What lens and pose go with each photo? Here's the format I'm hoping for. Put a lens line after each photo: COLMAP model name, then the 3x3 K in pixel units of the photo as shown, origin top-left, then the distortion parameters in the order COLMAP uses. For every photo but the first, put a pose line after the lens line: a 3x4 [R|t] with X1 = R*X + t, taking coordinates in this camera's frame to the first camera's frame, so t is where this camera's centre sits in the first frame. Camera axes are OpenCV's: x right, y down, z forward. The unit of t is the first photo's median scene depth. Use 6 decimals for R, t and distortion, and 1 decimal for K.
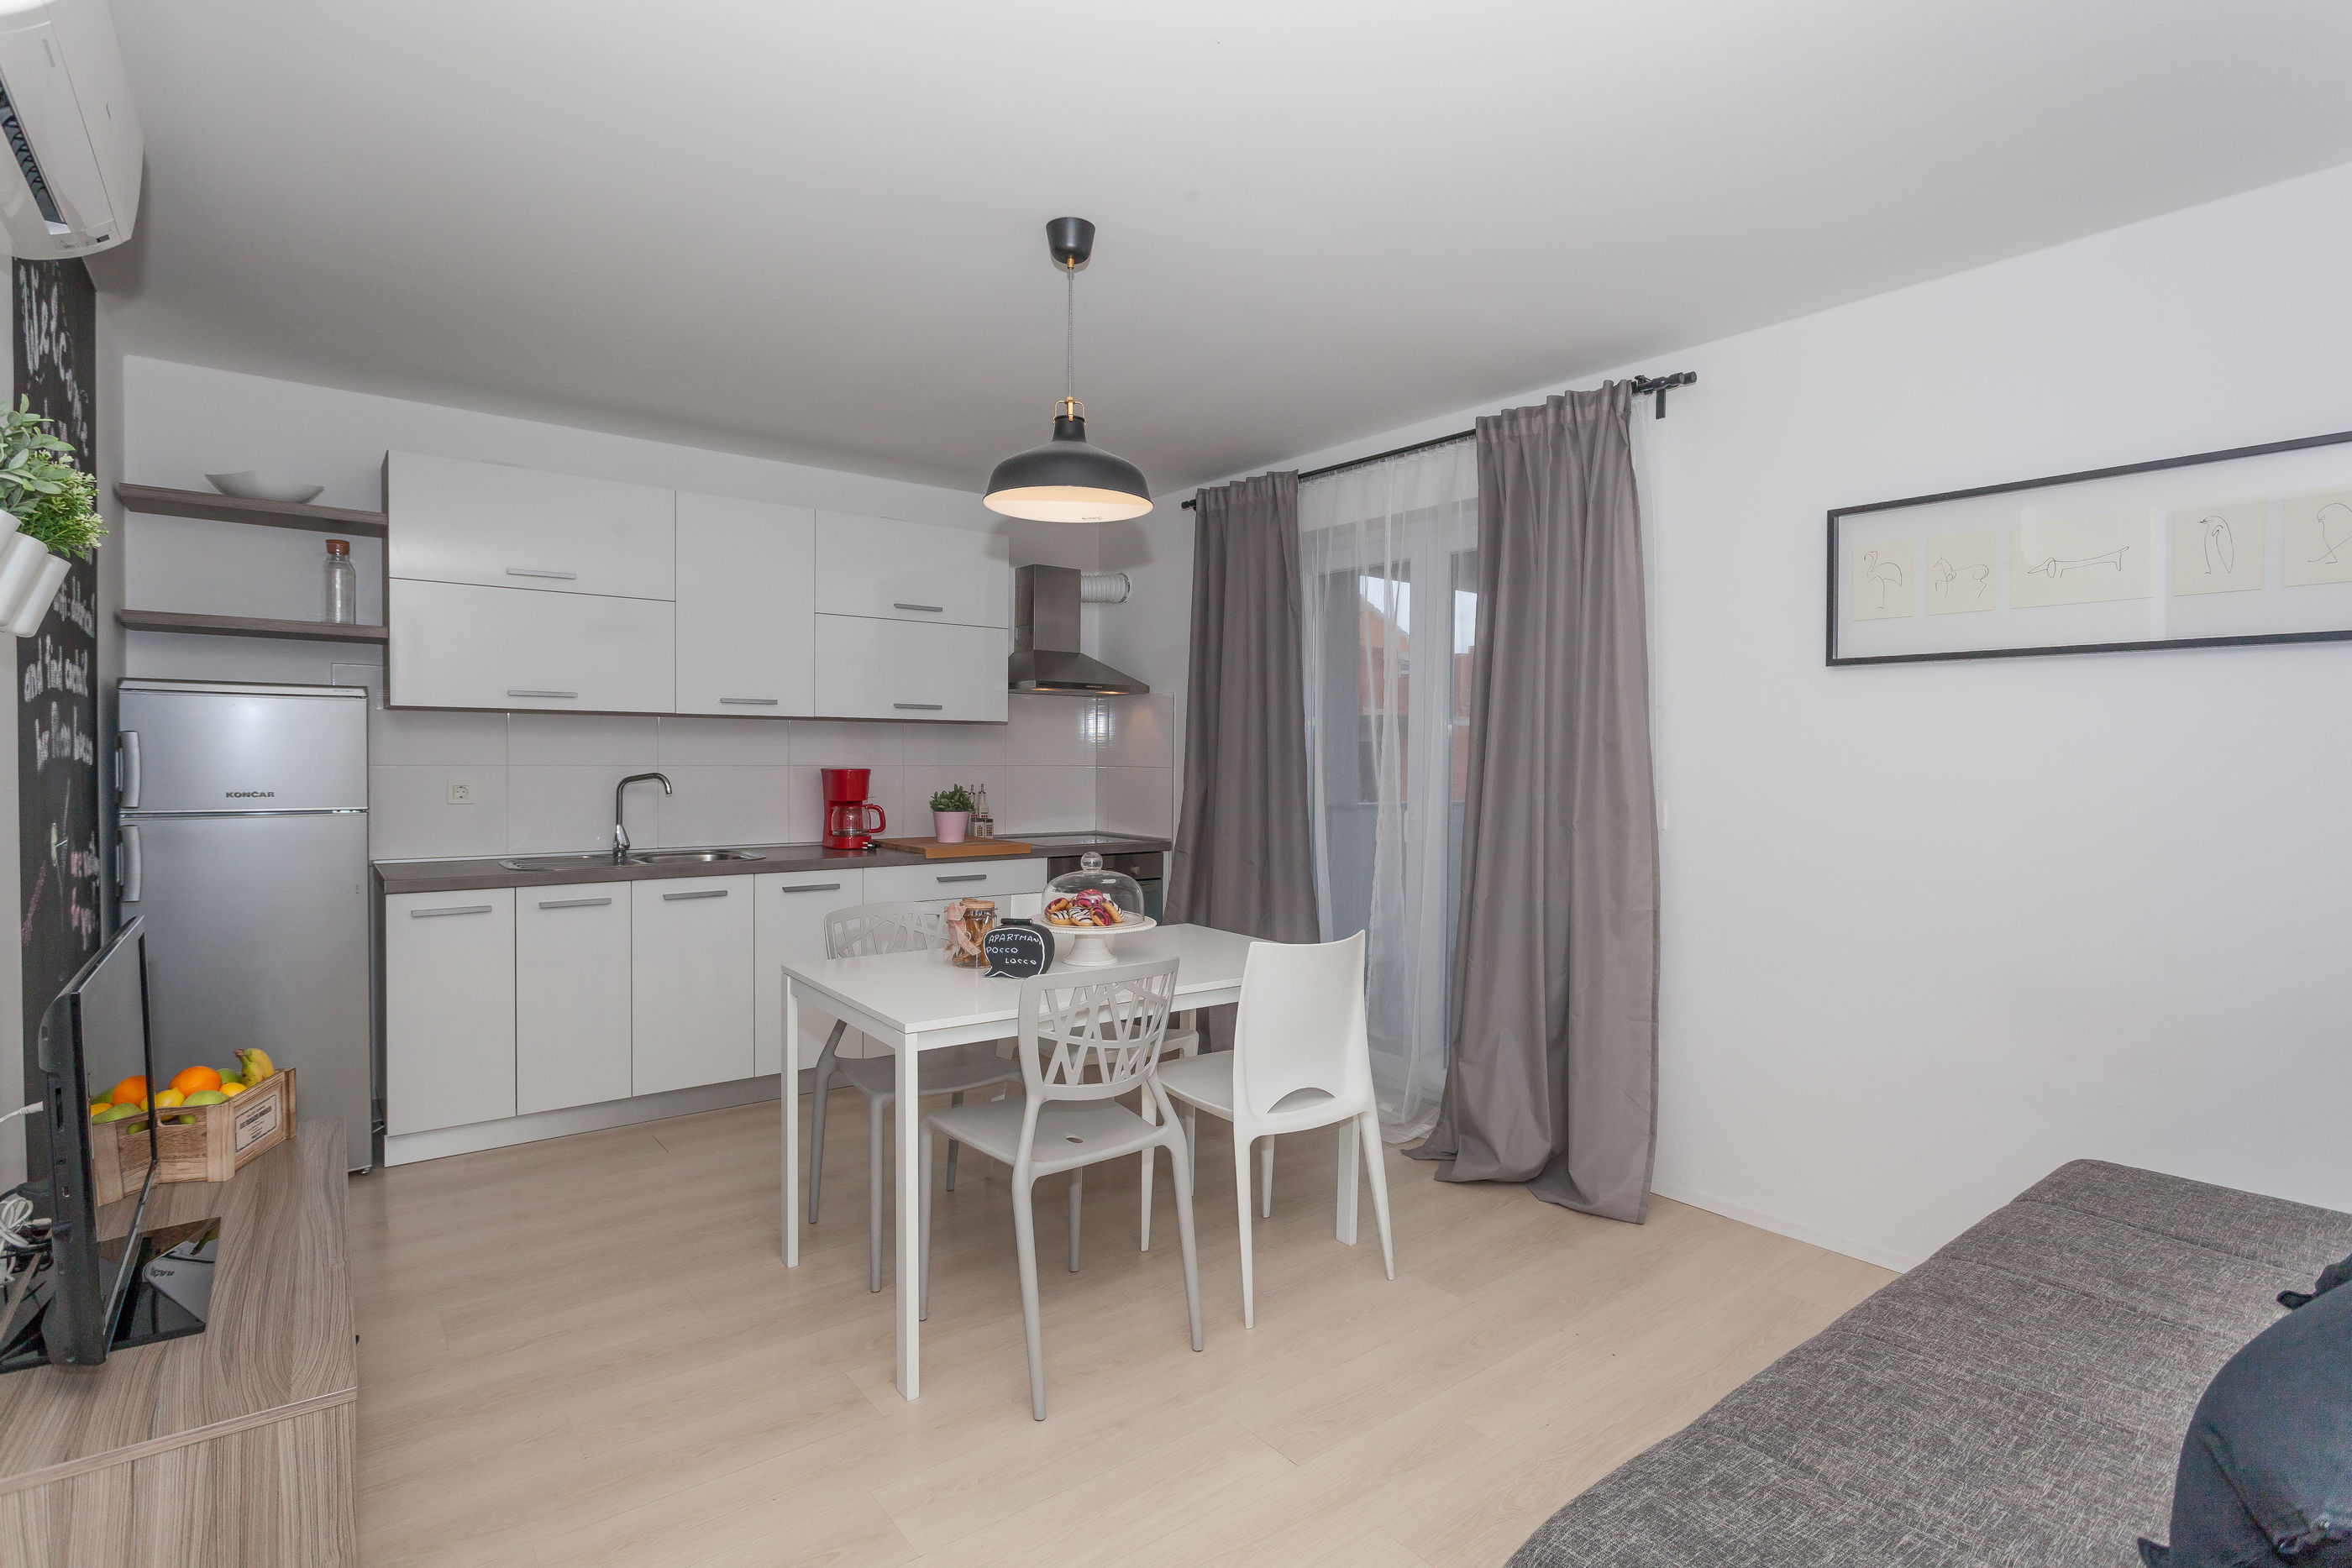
lens RADIAL K [[1181.2, 0, 1179.5], [0, 1181.2, 786.5], [0, 0, 1]] dist [-0.002251, -0.000078]
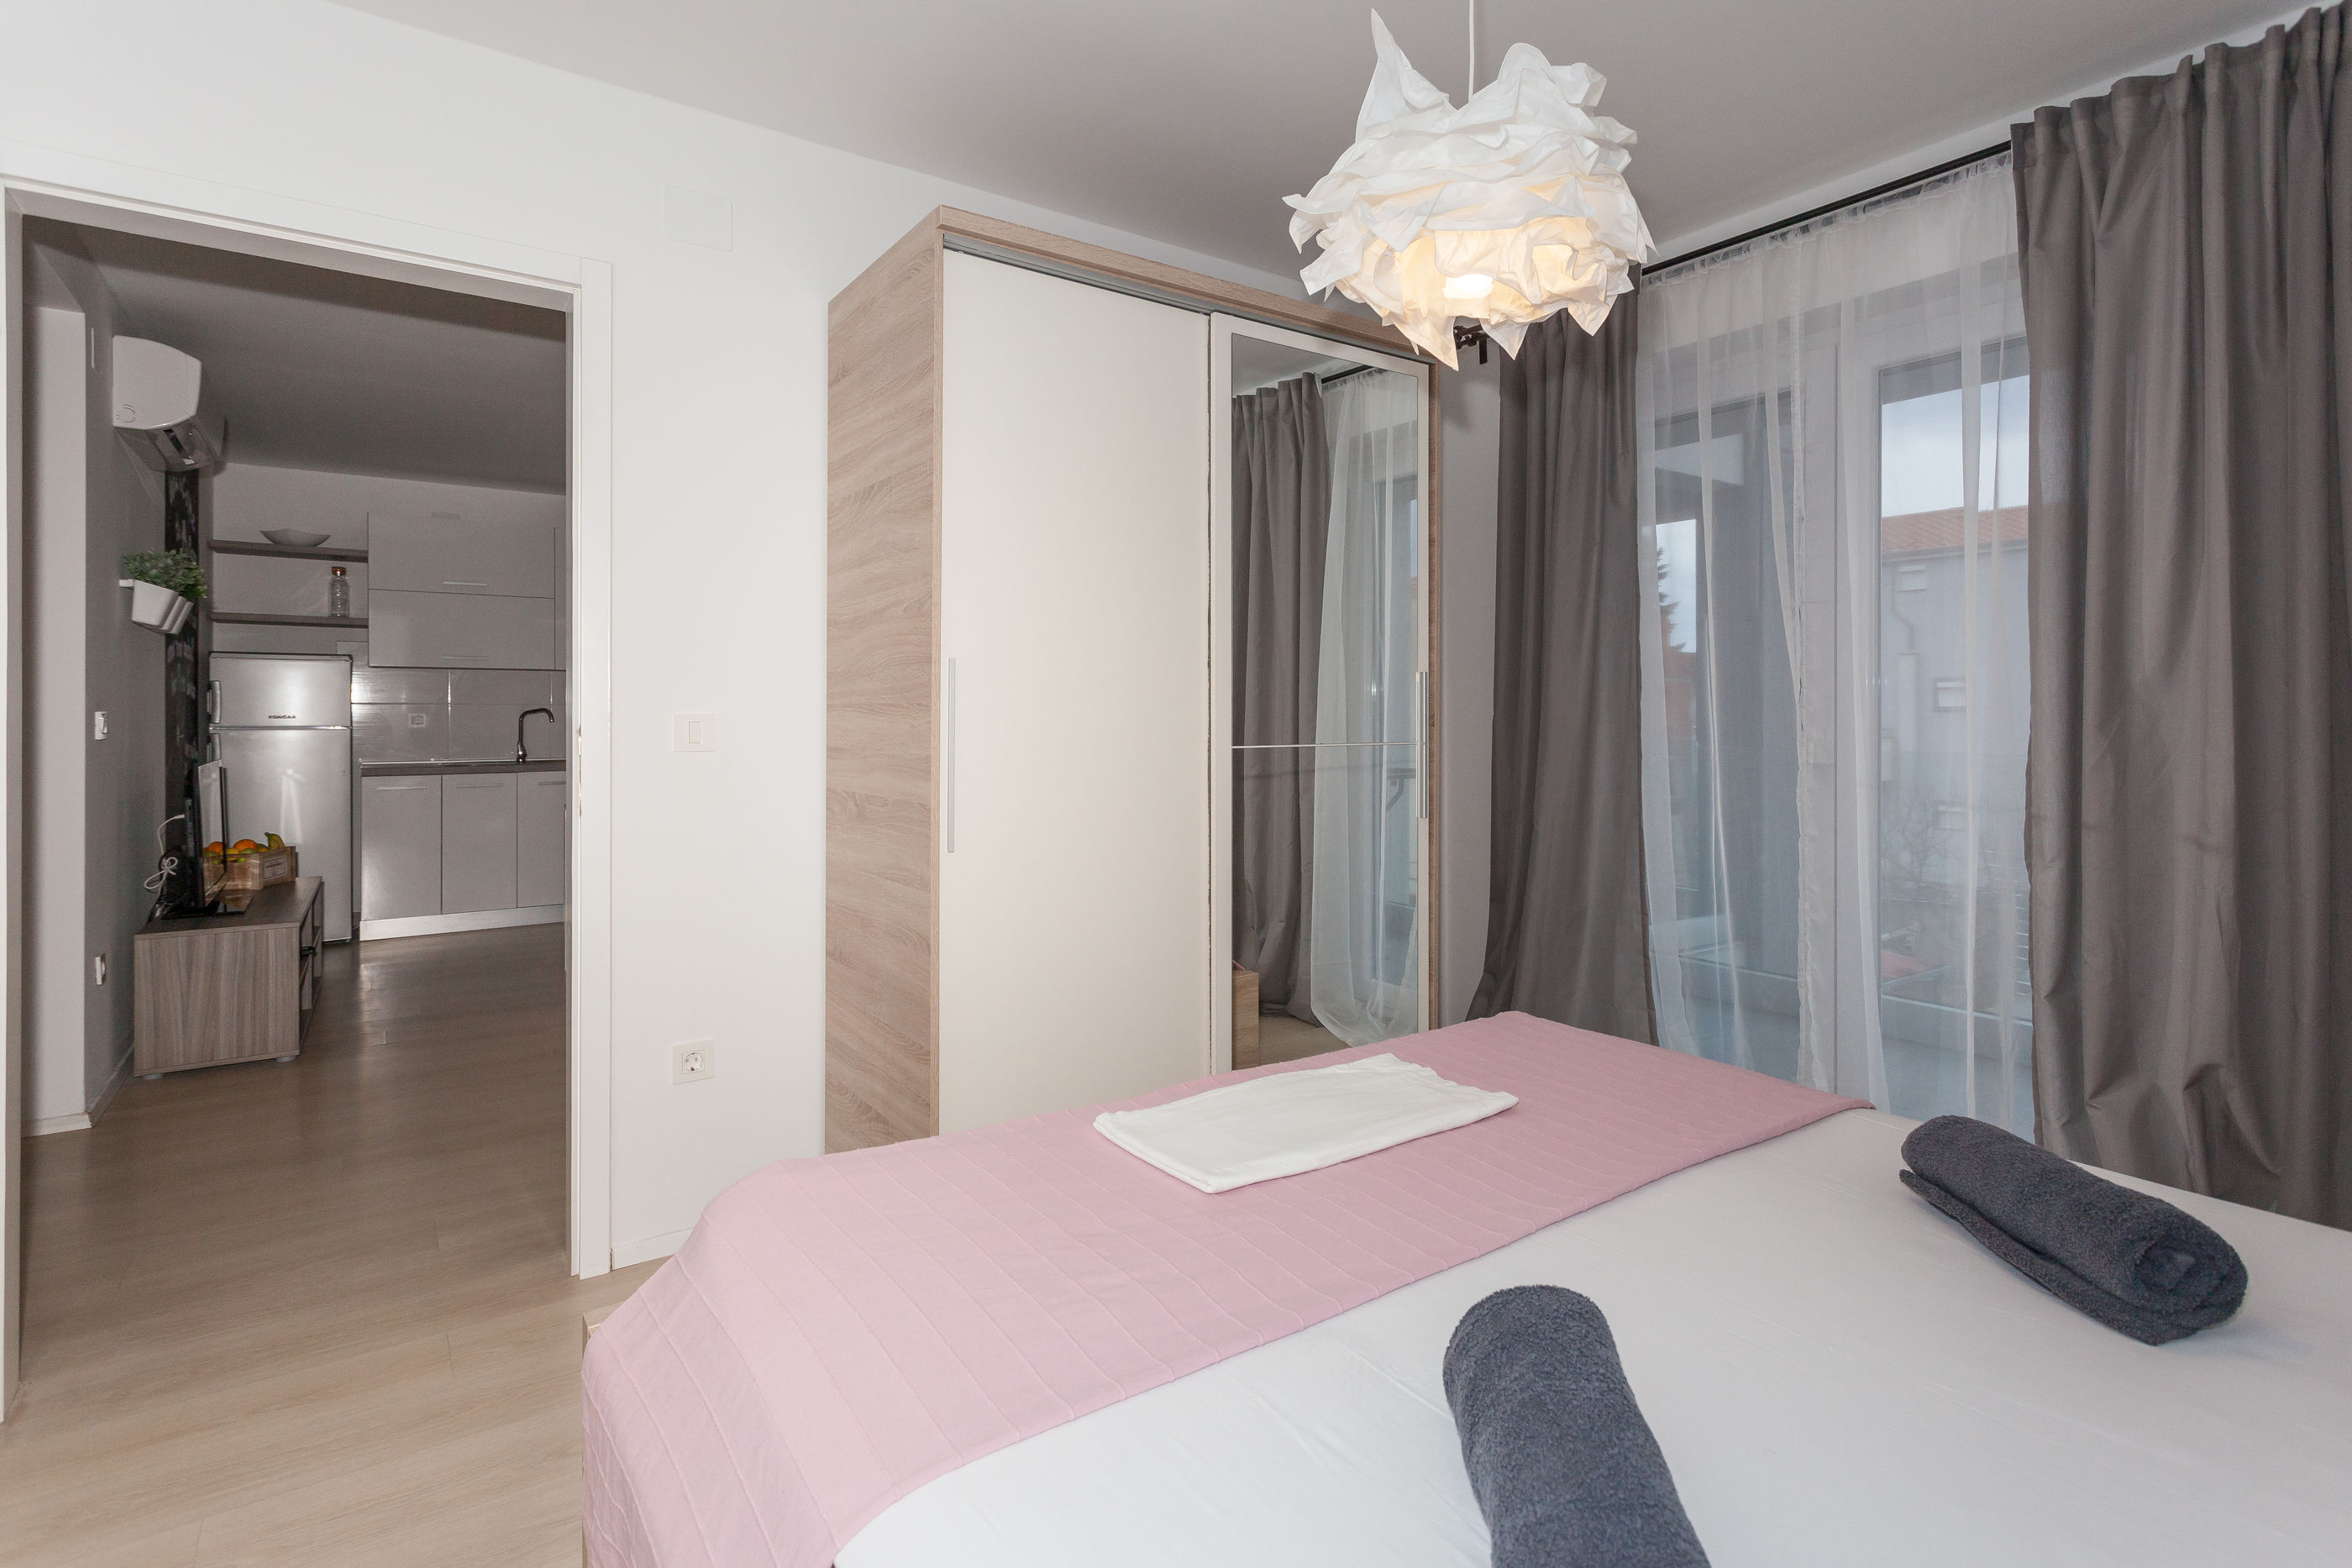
lens RADIAL K [[1201.3, 0, 1188.0], [0, 1201.3, 723.3], [0, 0, 1]] dist [-0.001993, 0.001119]
pose [[0.998916, -0.012072, -0.044966, 0.691618], [0.010995, 0.999649, -0.024107, 0.080338], [0.045242, 0.023586, 0.998698, -0.781059]]
